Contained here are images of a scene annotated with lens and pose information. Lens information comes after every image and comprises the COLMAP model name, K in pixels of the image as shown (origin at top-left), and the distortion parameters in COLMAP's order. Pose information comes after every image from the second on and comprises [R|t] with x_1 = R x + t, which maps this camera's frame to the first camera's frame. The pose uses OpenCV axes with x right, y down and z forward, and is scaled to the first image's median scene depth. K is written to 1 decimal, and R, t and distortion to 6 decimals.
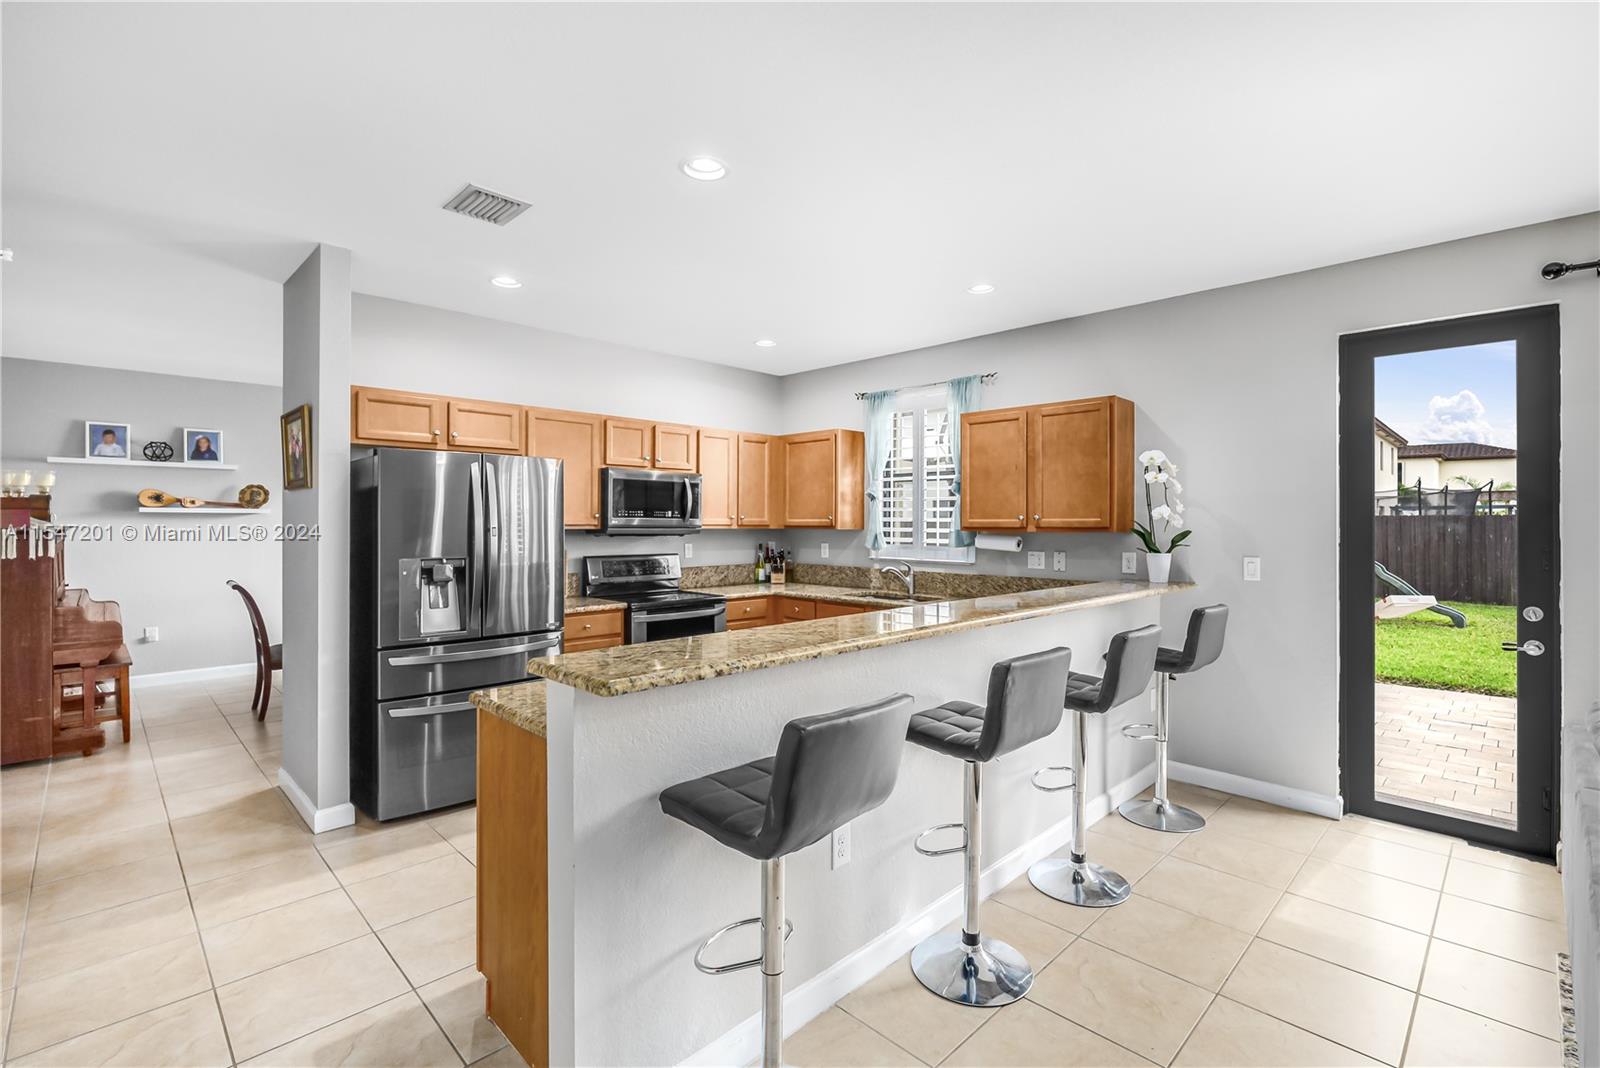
lens RADIAL K [[722.4, 0, 801.1], [0, 722.4, 523.8], [0, 0, 1]] dist [-0.003584, -0.000338]
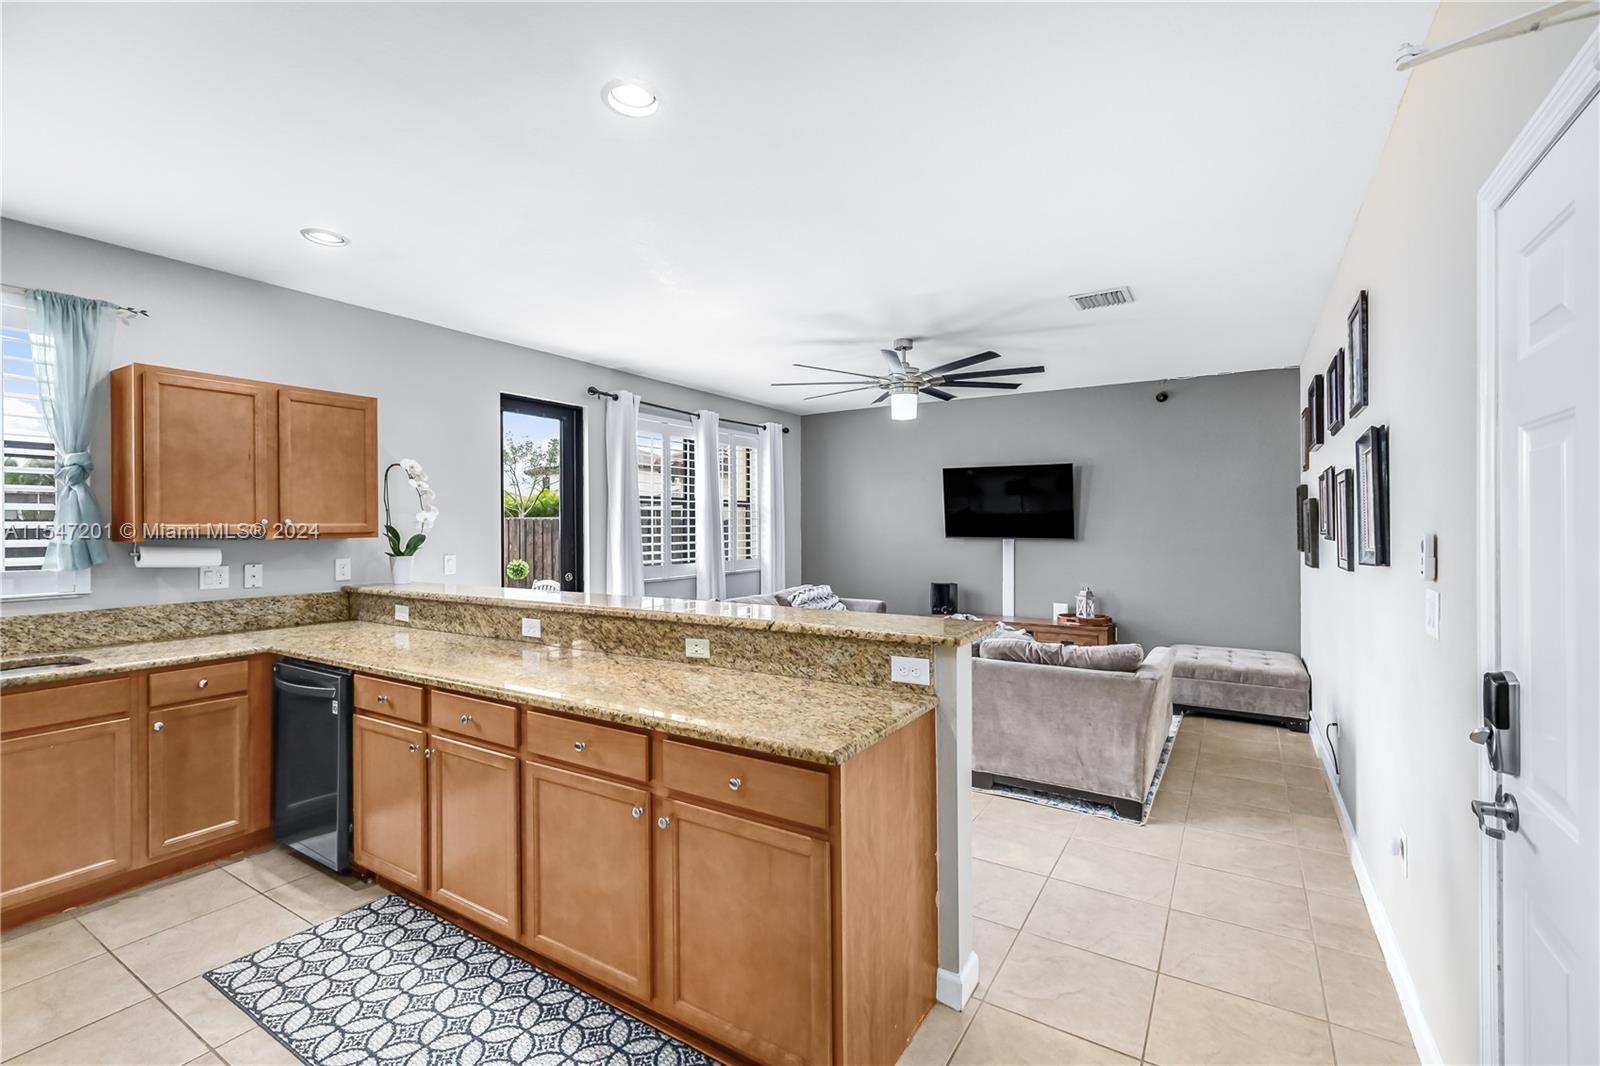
lens RADIAL K [[707.4, 0, 800.0], [0, 707.4, 533.0], [0, 0, 1]] dist [0.009391, 0.000374]
pose [[-0.232363, -0.012023, 0.972555, -0.519460], [0.006928, 0.999878, 0.014015, -0.002948], [-0.972604, 0.009994, -0.232251, 0.538020]]
